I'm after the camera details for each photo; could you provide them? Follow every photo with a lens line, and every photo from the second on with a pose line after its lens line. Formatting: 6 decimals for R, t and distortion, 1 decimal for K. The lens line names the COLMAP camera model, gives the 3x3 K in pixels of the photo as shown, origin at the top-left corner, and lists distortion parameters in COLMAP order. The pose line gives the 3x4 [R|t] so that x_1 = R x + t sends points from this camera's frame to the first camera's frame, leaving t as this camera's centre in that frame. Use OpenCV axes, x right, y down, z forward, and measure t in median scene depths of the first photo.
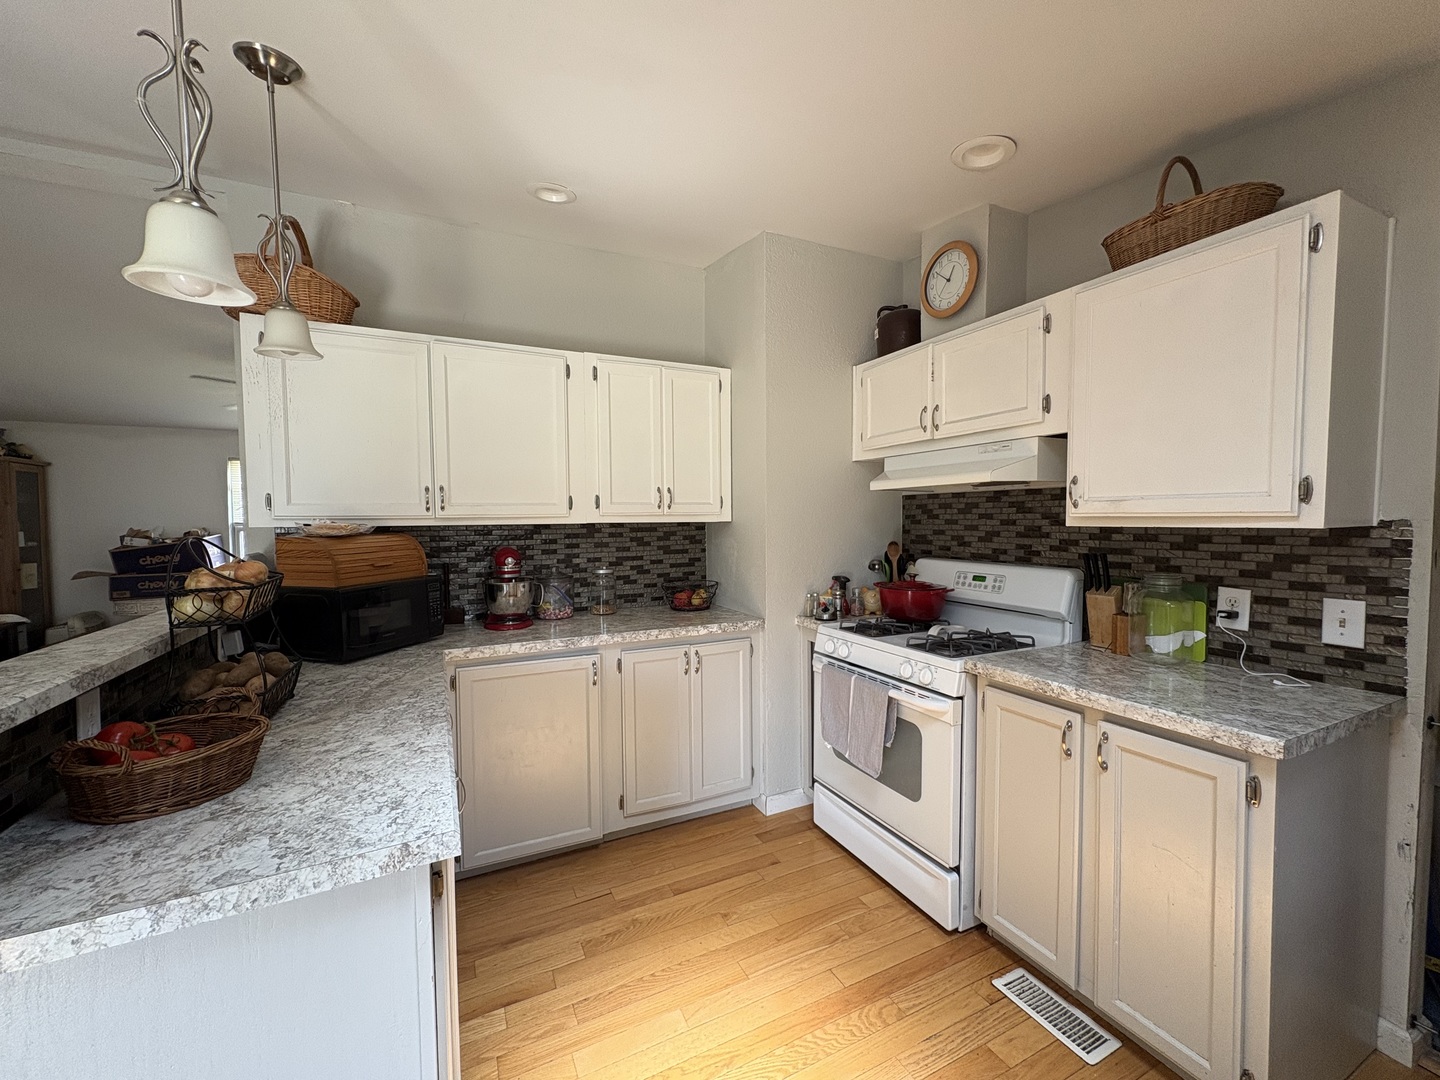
lens RADIAL K [[572.4, 0, 718.7], [0, 572.4, 539.6], [0, 0, 1]] dist [-0.000141, 0.000288]
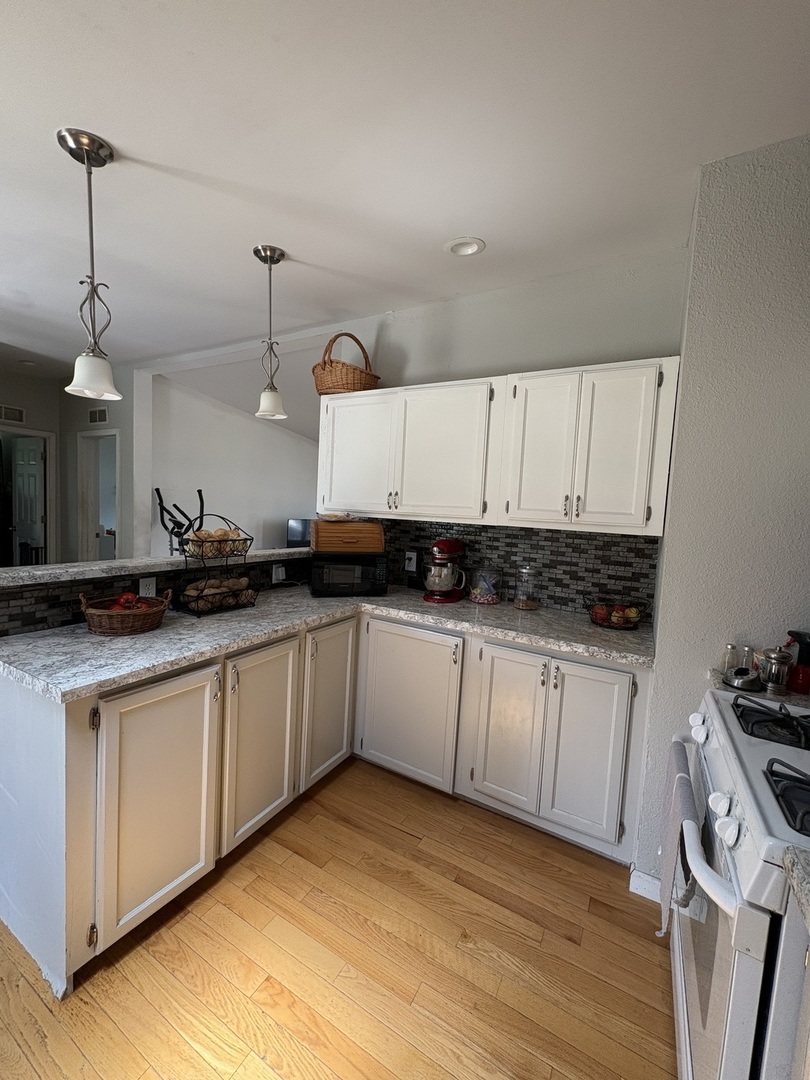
lens RADIAL K [[429.3, 0, 407.1], [0, 429.3, 537.6], [0, 0, 1]] dist [-0.000141, 0.000288]
pose [[0.567631, 0.092073, -0.818118, 0.382482], [-0.089921, 0.994715, 0.049558, -0.031884], [0.818357, 0.045436, 0.572911, 0.370553]]
